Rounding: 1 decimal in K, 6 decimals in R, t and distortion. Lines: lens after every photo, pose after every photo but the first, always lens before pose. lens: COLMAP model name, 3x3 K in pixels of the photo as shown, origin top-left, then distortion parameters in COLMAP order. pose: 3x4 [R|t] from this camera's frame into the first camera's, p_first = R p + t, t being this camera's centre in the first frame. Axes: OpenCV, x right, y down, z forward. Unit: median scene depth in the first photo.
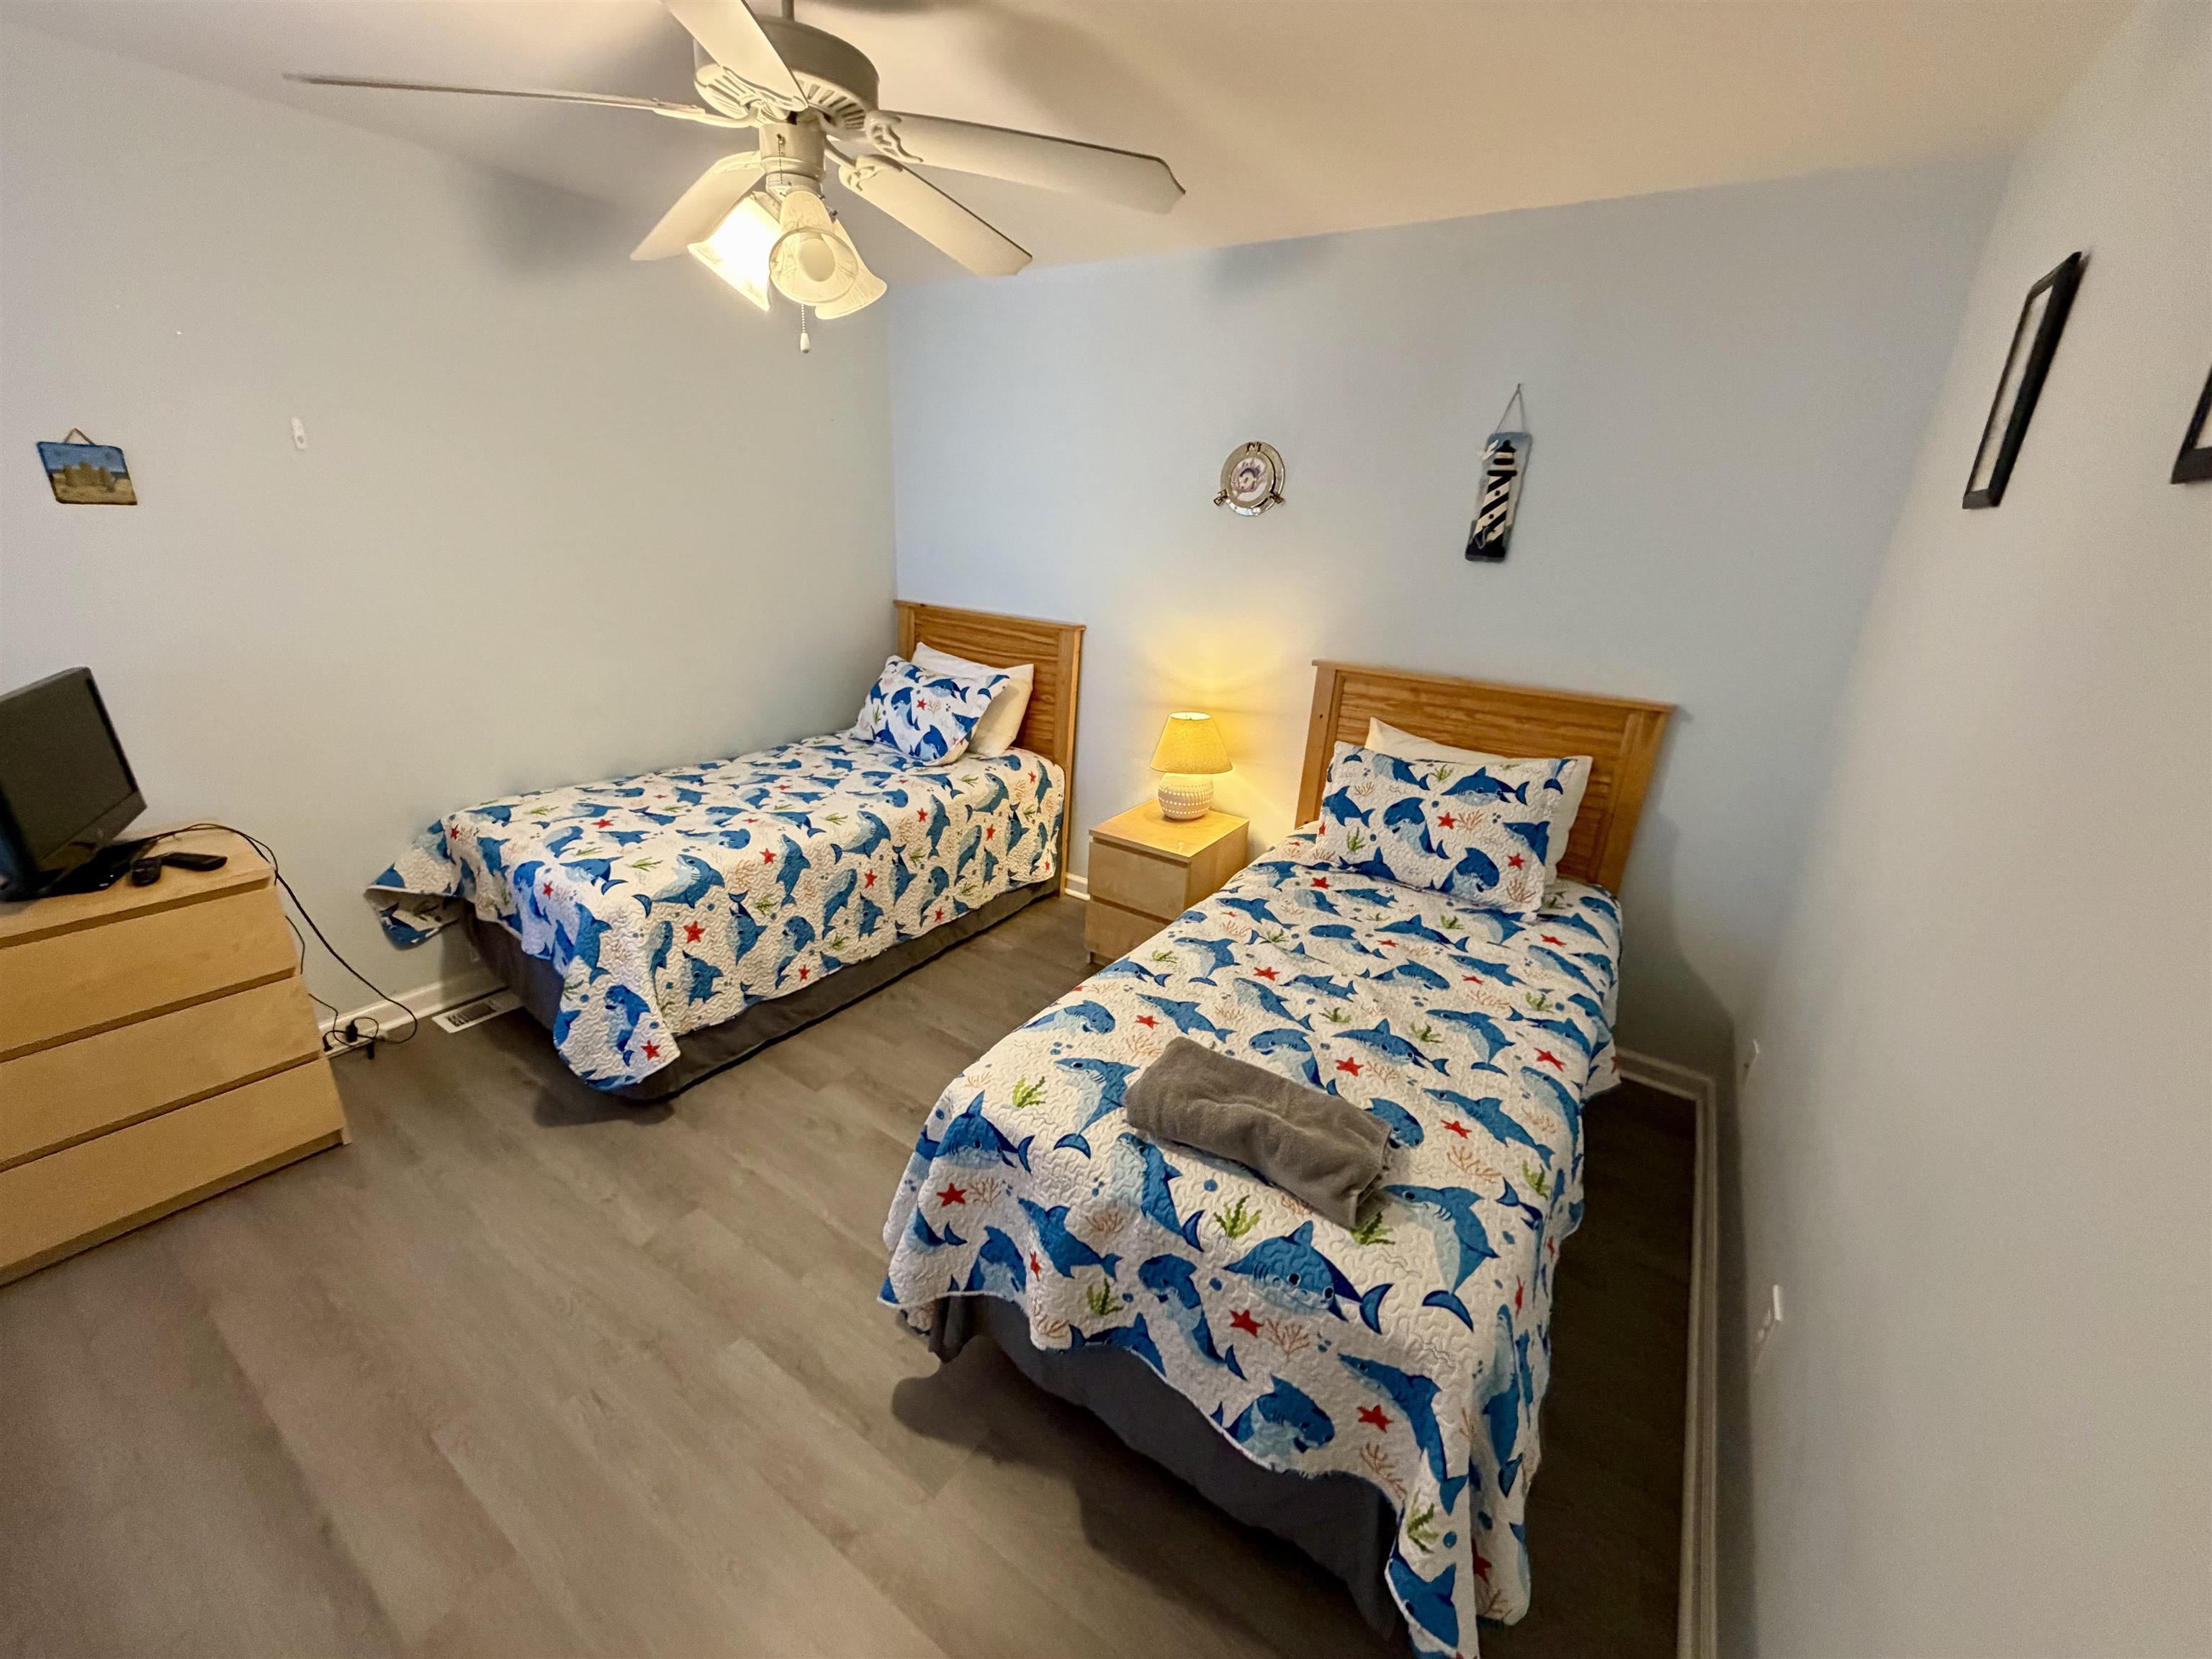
lens RADIAL K [[878.5, 0, 1097.4], [0, 878.5, 828.1], [0, 0, 1]] dist [-0.001139, -0.000508]
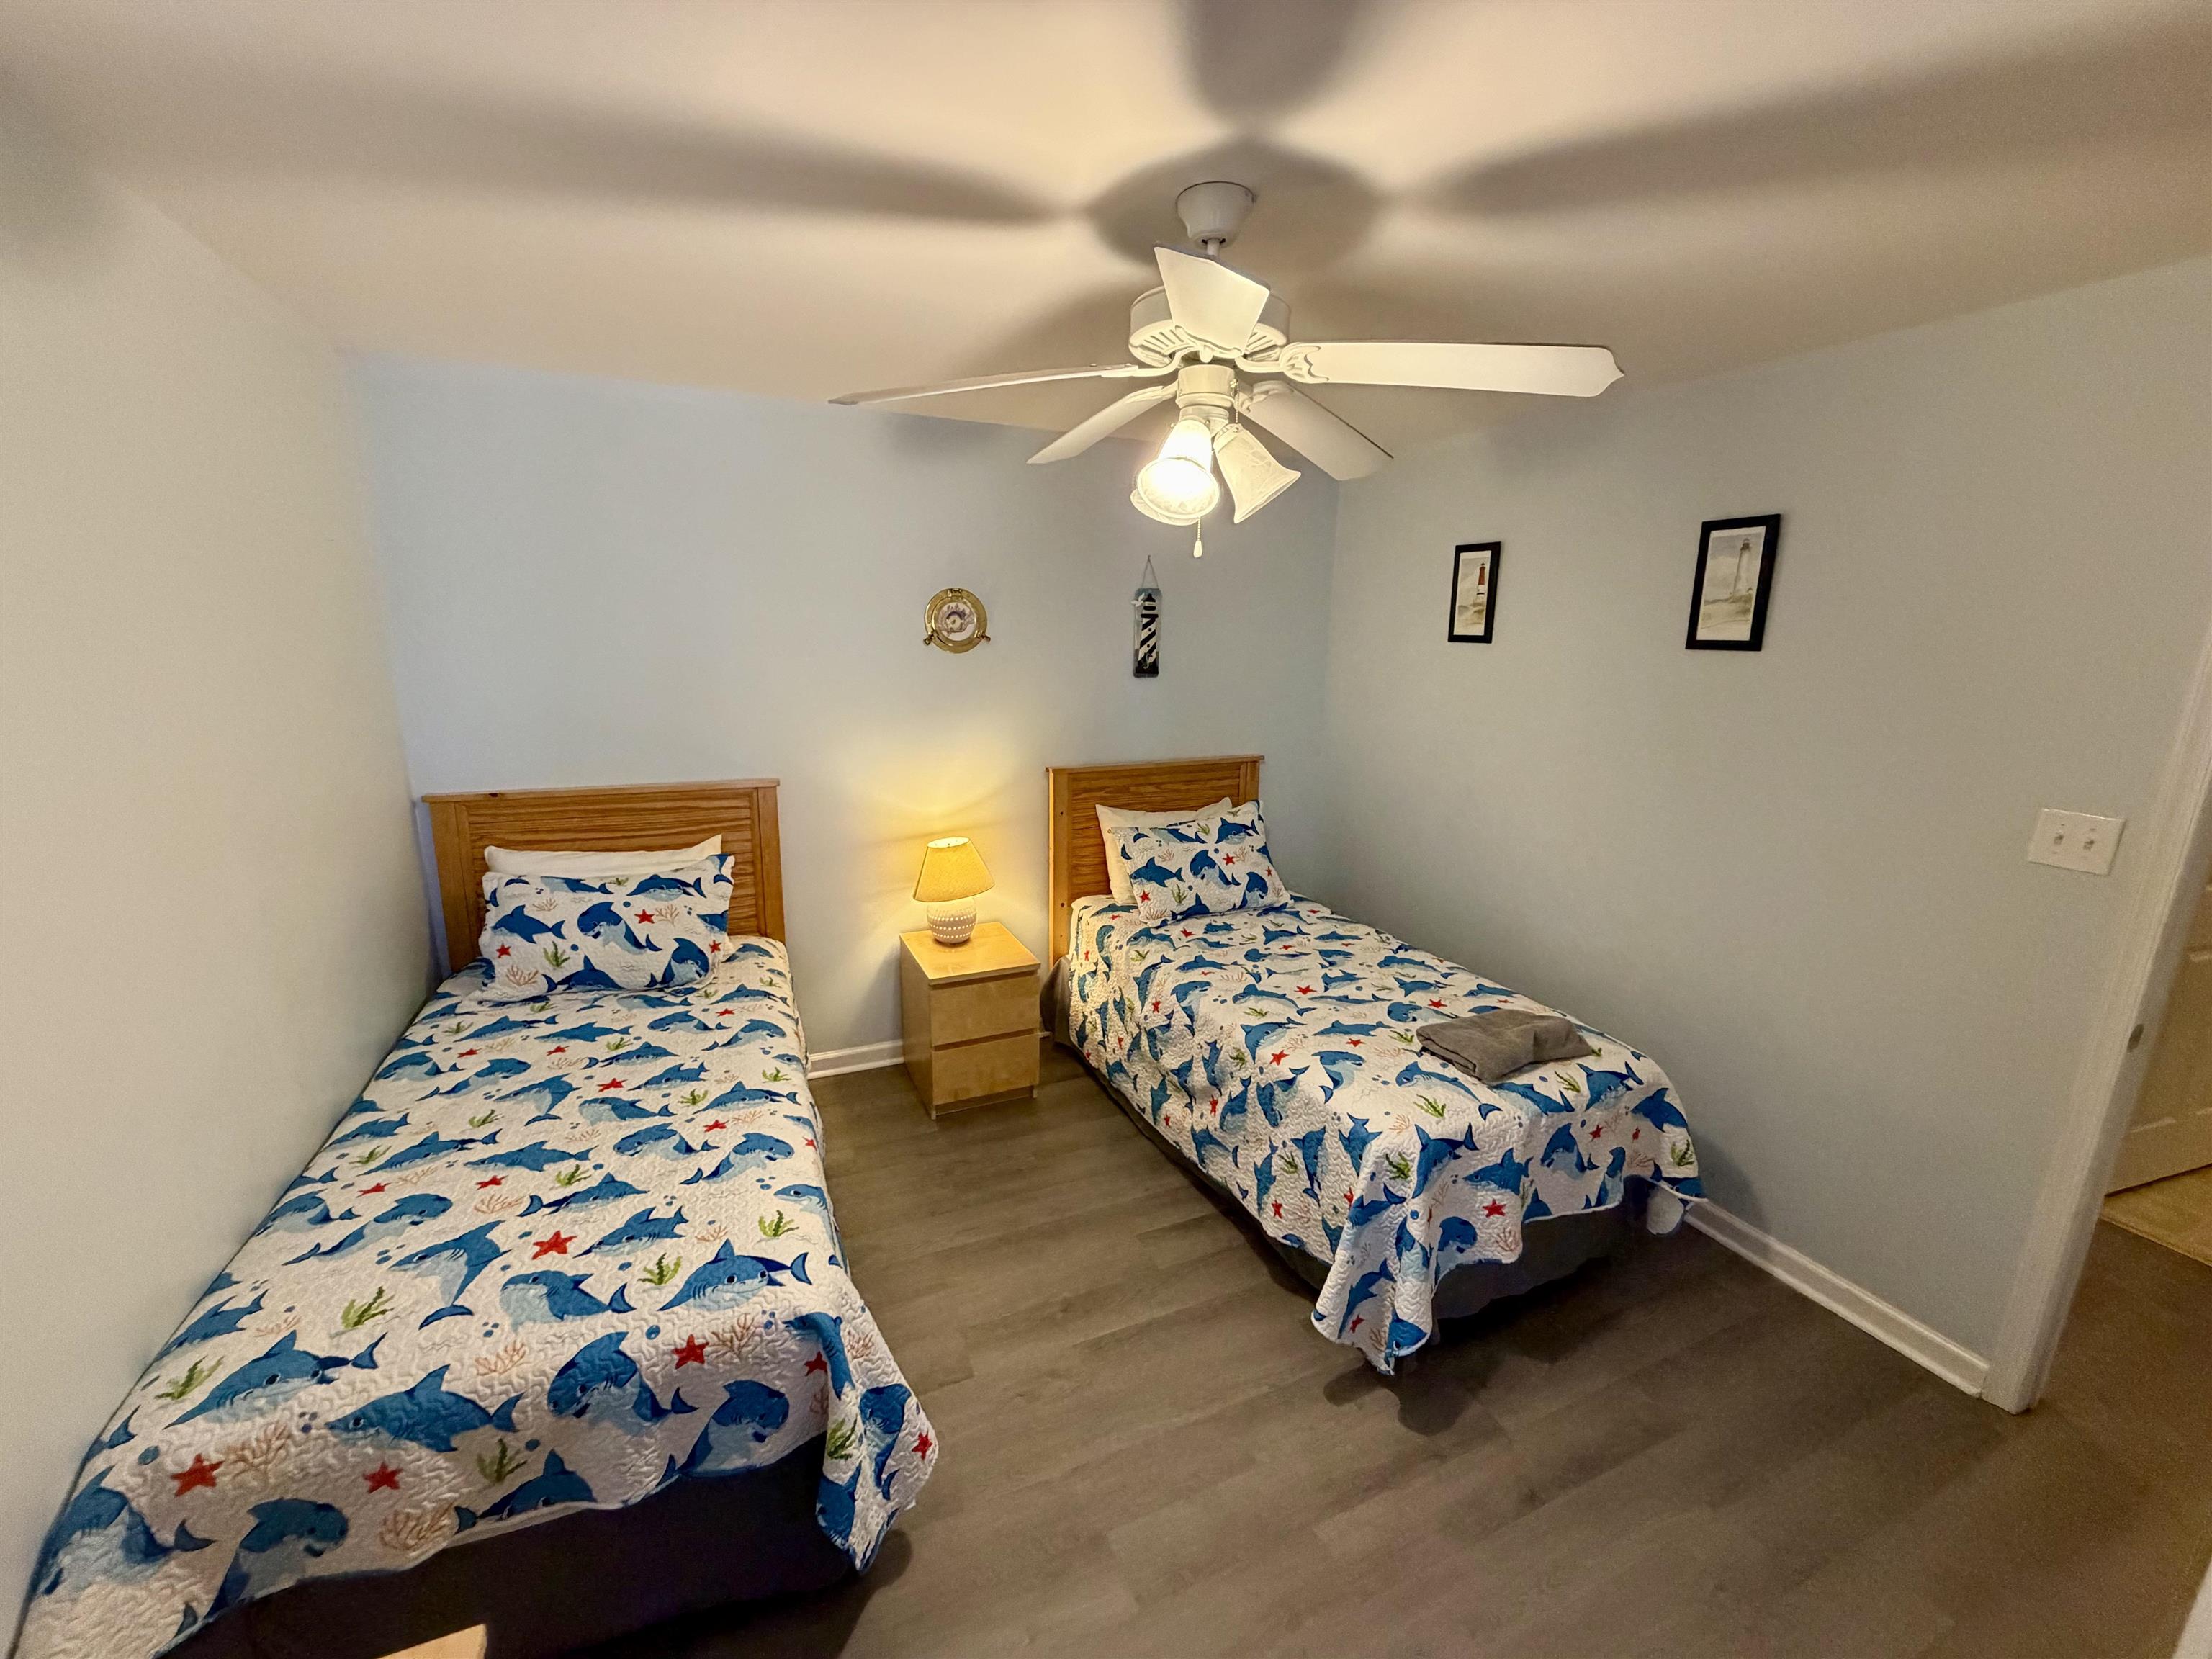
lens RADIAL K [[878.5, 0, 1095.1], [0, 878.5, 828.7], [0, 0, 1]] dist [-0.001139, -0.000508]
pose [[0.529703, -0.227274, 0.817166, -0.813034], [0.297522, 0.952003, 0.071916, -0.209926], [-0.794289, 0.205031, 0.571898, 0.339685]]
